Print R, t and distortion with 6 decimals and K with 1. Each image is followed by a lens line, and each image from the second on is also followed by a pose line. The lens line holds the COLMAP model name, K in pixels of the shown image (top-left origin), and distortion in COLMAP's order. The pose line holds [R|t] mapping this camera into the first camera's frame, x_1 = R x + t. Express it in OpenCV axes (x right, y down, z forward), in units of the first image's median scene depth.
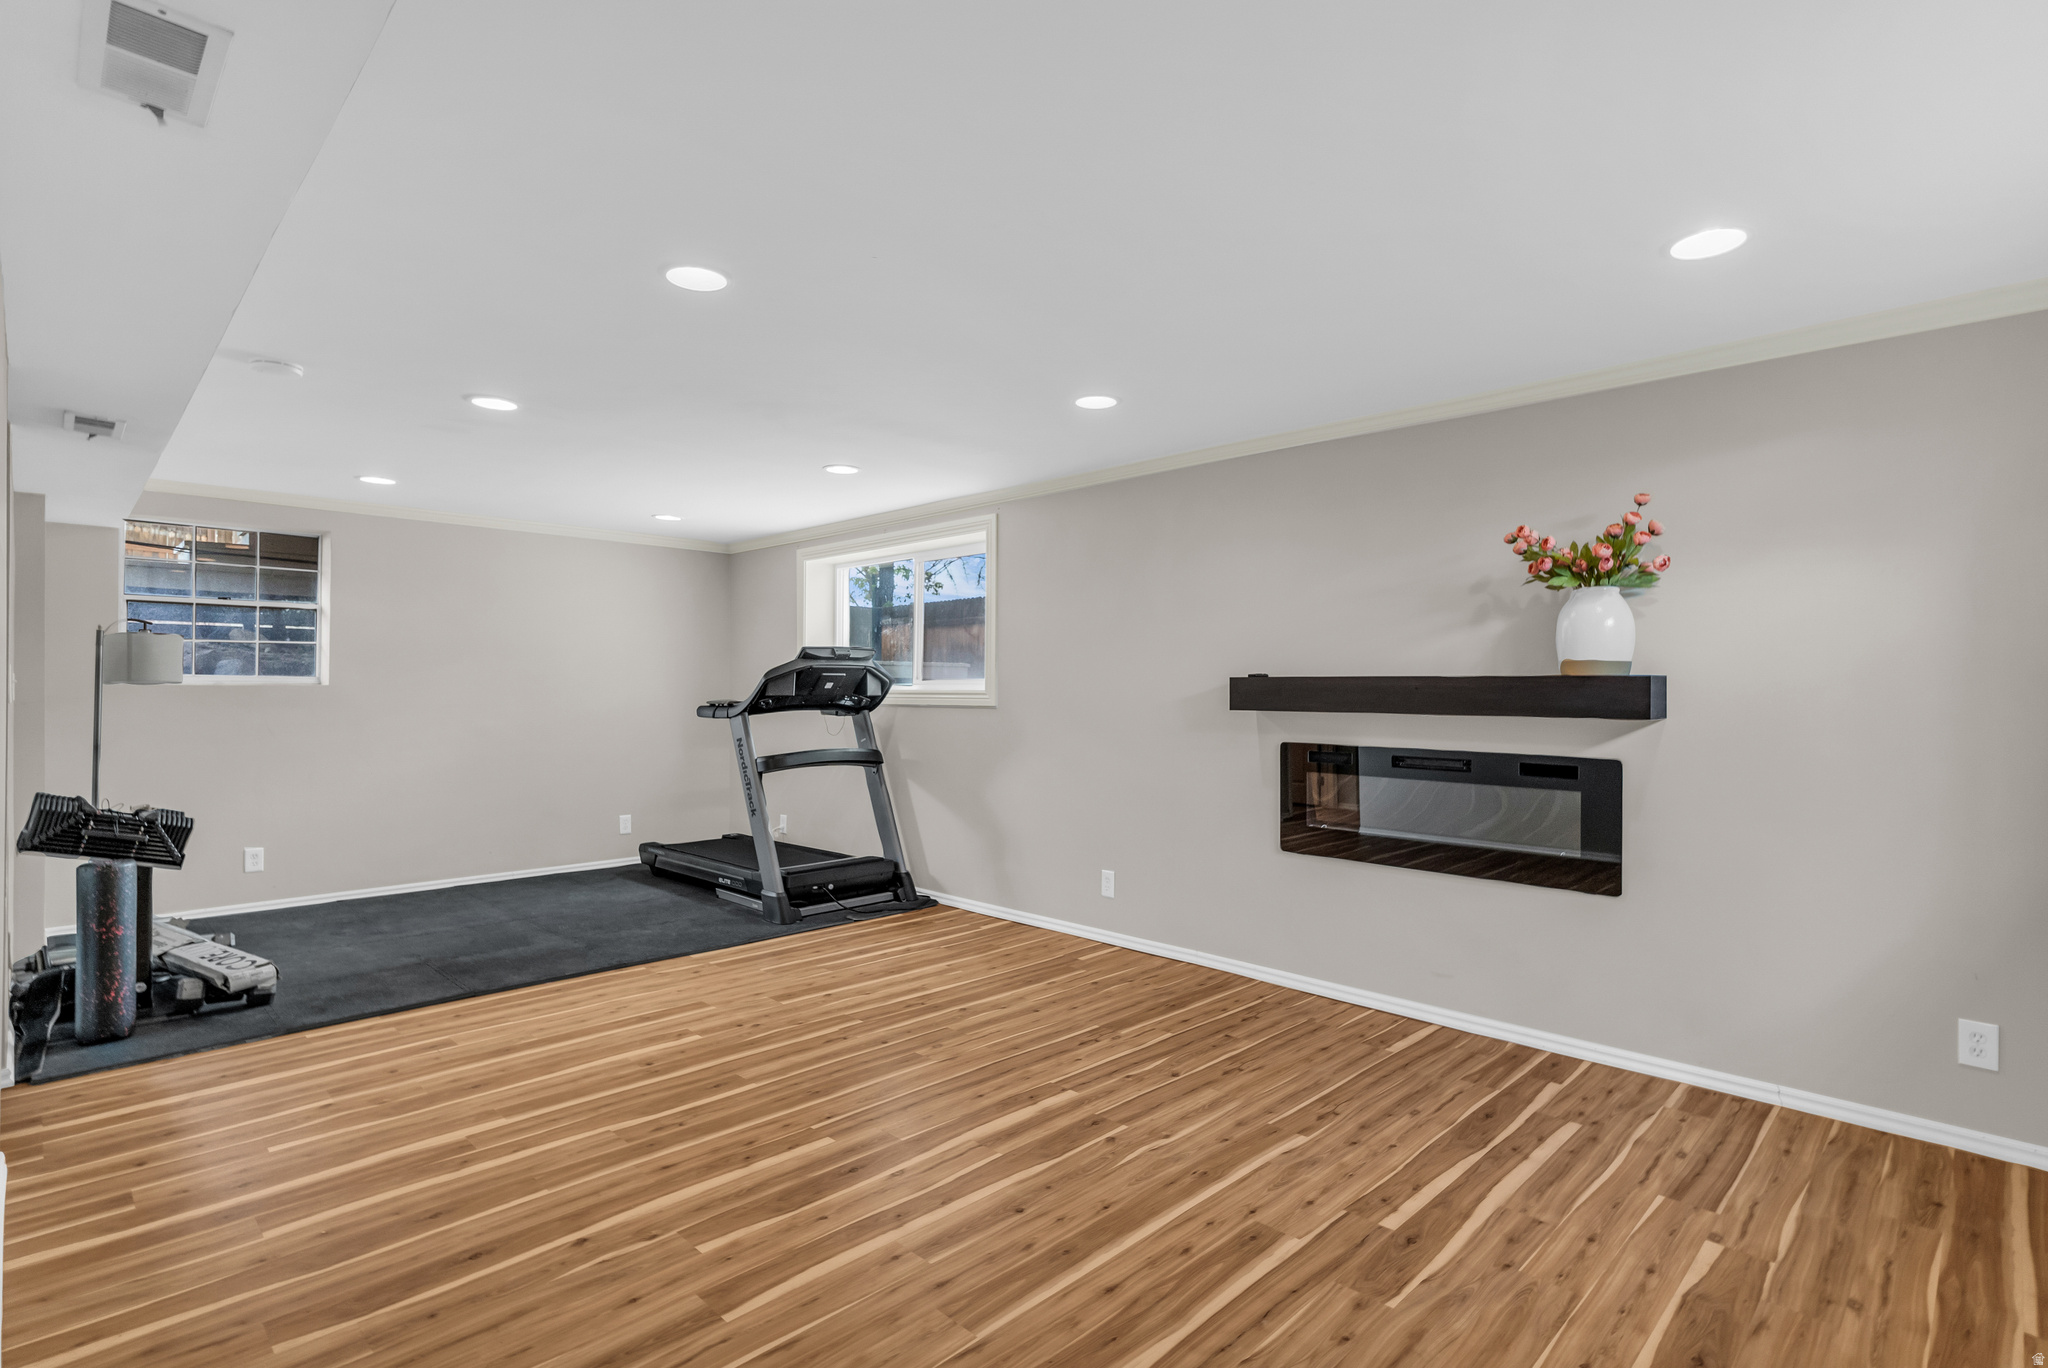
lens RADIAL K [[995.0, 0, 1042.6], [0, 995.0, 683.3], [0, 0, 1]] dist [-0.000775, -0.000050]
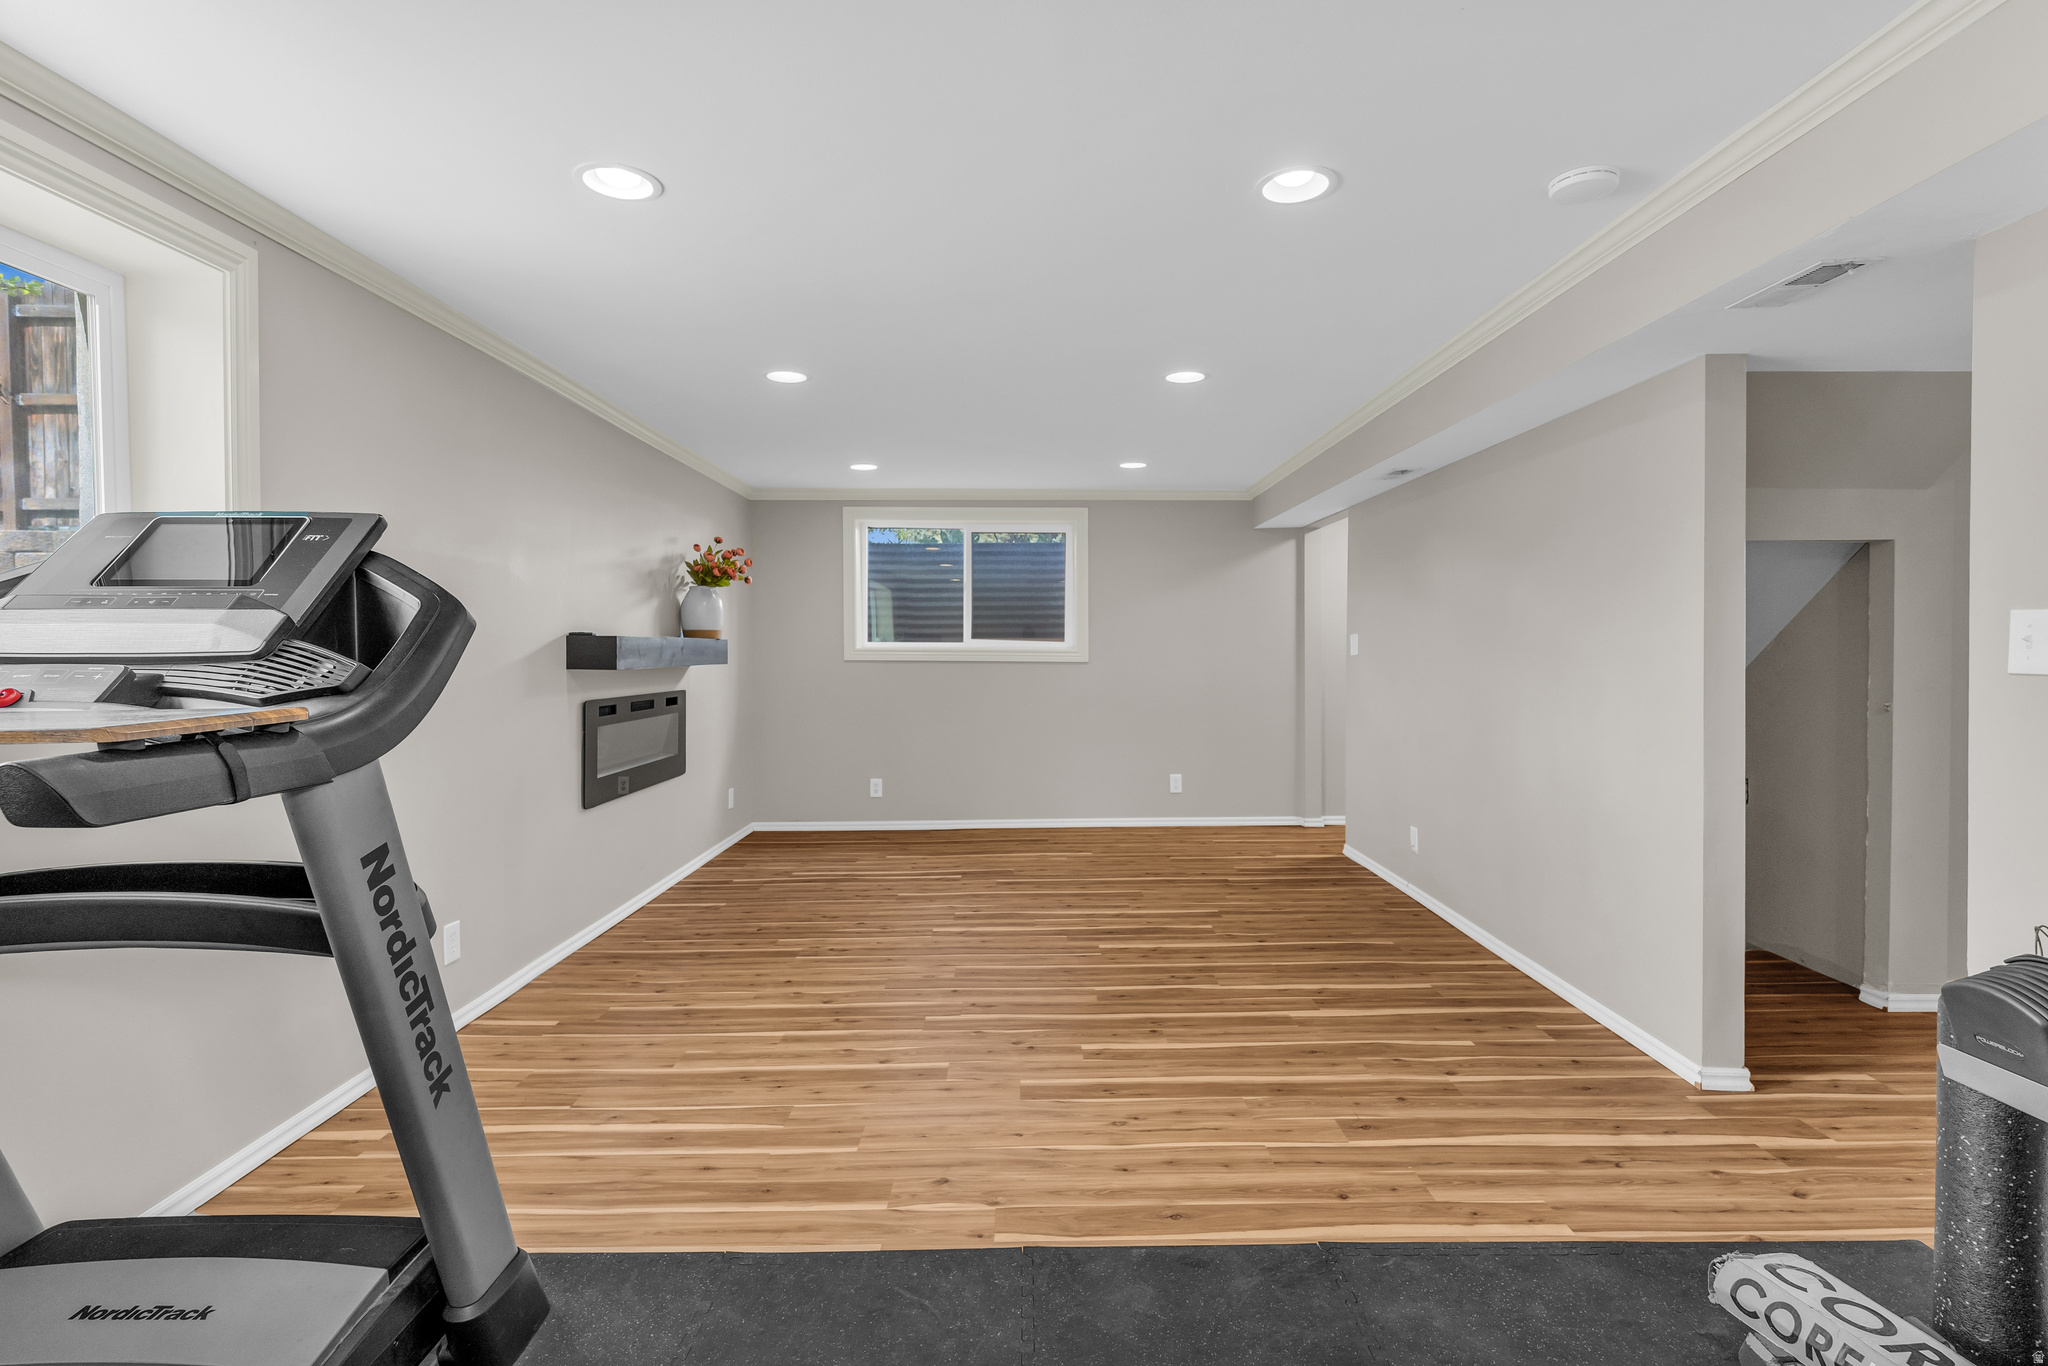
lens RADIAL K [[995.0, 0, 1042.6], [0, 995.0, 682.3], [0, 0, 1]] dist [-0.000775, -0.000050]
pose [[-0.712721, -0.027655, 0.700903, -0.960115], [-0.005845, 0.999422, 0.033490, 0.006973], [-0.701424, 0.019773, -0.712470, 1.706634]]
